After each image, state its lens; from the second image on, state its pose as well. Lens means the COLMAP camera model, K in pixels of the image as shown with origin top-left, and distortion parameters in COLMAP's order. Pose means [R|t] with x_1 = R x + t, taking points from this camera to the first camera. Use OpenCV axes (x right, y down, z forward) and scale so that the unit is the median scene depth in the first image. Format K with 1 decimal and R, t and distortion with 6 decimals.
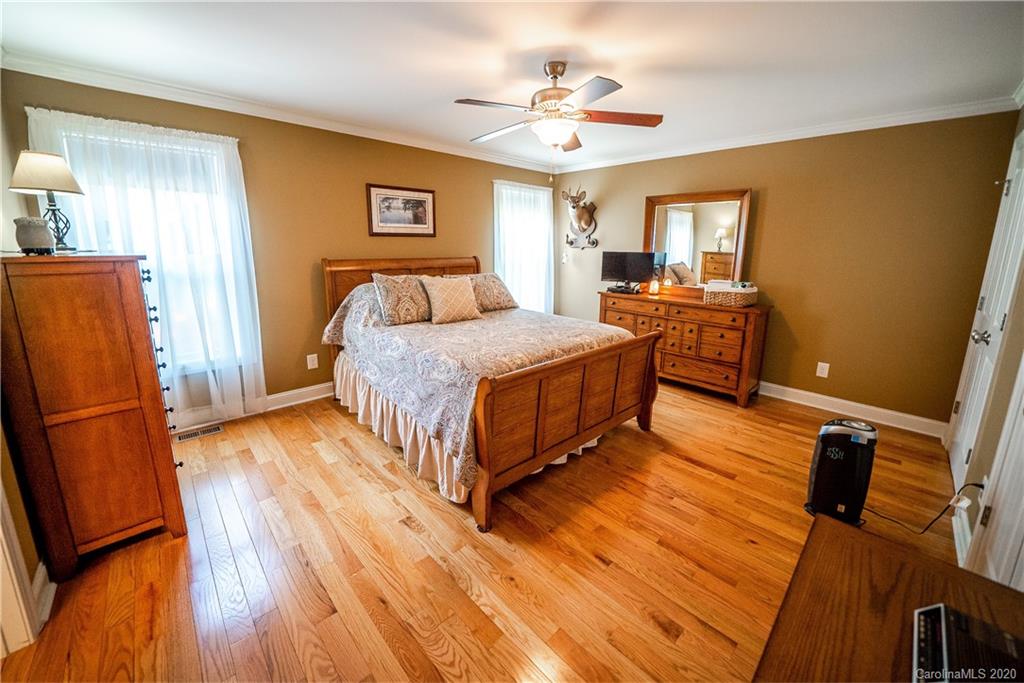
lens RADIAL K [[389.7, 0, 527.5], [0, 389.7, 319.9], [0, 0, 1]] dist [-0.001206, -0.000088]
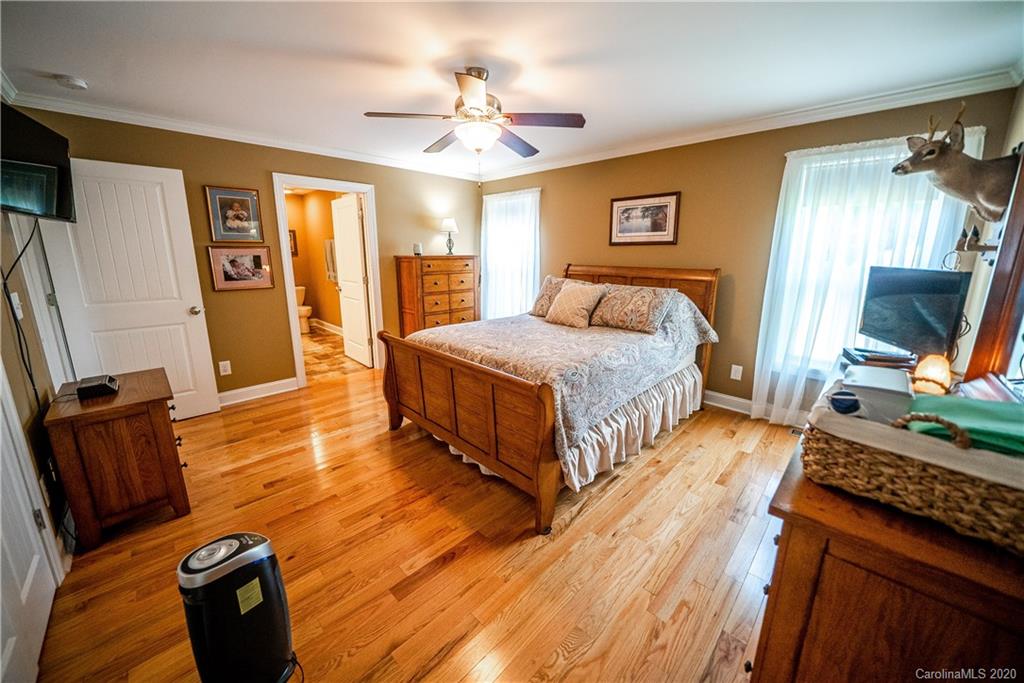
lens RADIAL K [[372.2, 0, 511.8], [0, 372.2, 332.8], [0, 0, 1]] dist [-0.001275, 0.000053]
pose [[0.012286, 0.203912, -0.978912, 0.673740], [-0.204614, 0.958783, 0.197151, -0.120263], [0.978766, 0.197877, 0.053503, 0.679172]]
